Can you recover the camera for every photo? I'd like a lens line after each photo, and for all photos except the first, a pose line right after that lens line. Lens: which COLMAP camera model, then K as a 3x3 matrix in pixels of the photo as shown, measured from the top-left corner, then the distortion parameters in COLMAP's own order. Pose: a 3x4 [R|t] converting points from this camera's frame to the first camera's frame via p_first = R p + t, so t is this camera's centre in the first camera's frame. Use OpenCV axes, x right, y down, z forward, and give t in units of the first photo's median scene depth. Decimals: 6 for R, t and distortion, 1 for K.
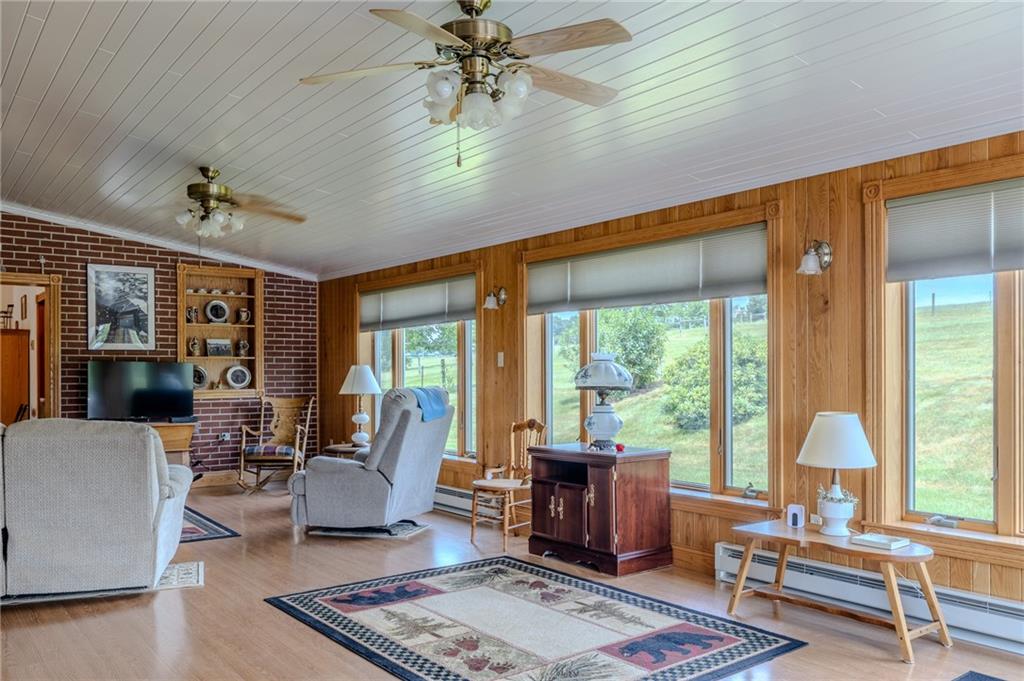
lens RADIAL K [[816.5, 0, 515.6], [0, 816.5, 370.3], [0, 0, 1]] dist [0.001153, 0.004879]
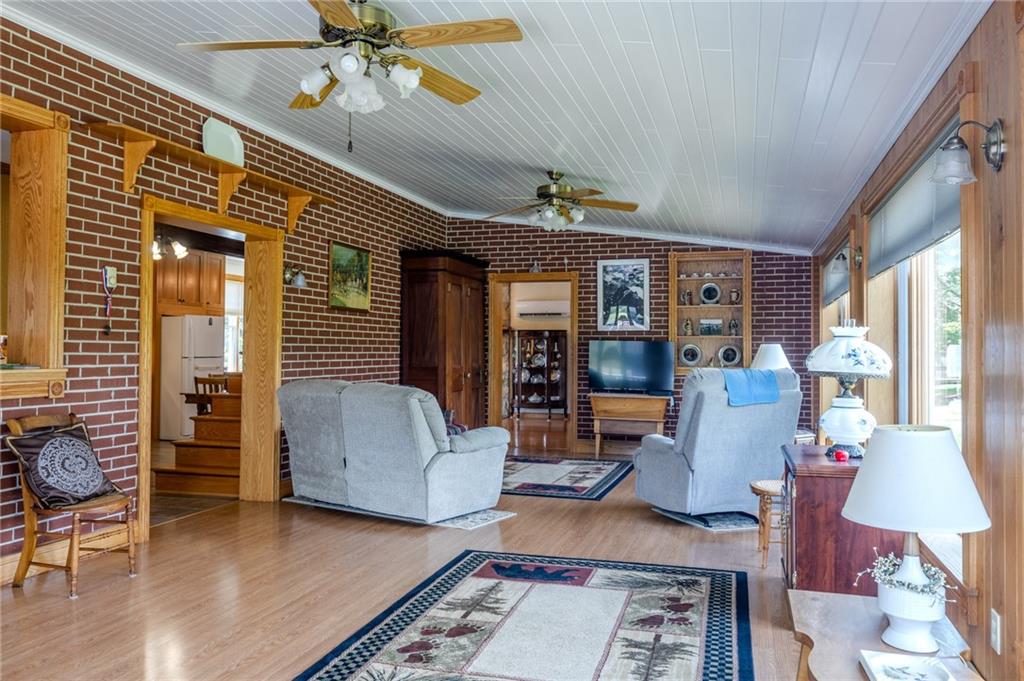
lens RADIAL K [[767.8, 0, 513.3], [0, 767.8, 340.7], [0, 0, 1]] dist [-0.003826, 0.005927]
pose [[0.587802, -0.003488, -0.808997, 0.328430], [-0.005858, 0.999946, -0.008568, -0.000639], [0.808983, 0.009776, 0.587750, 0.234863]]
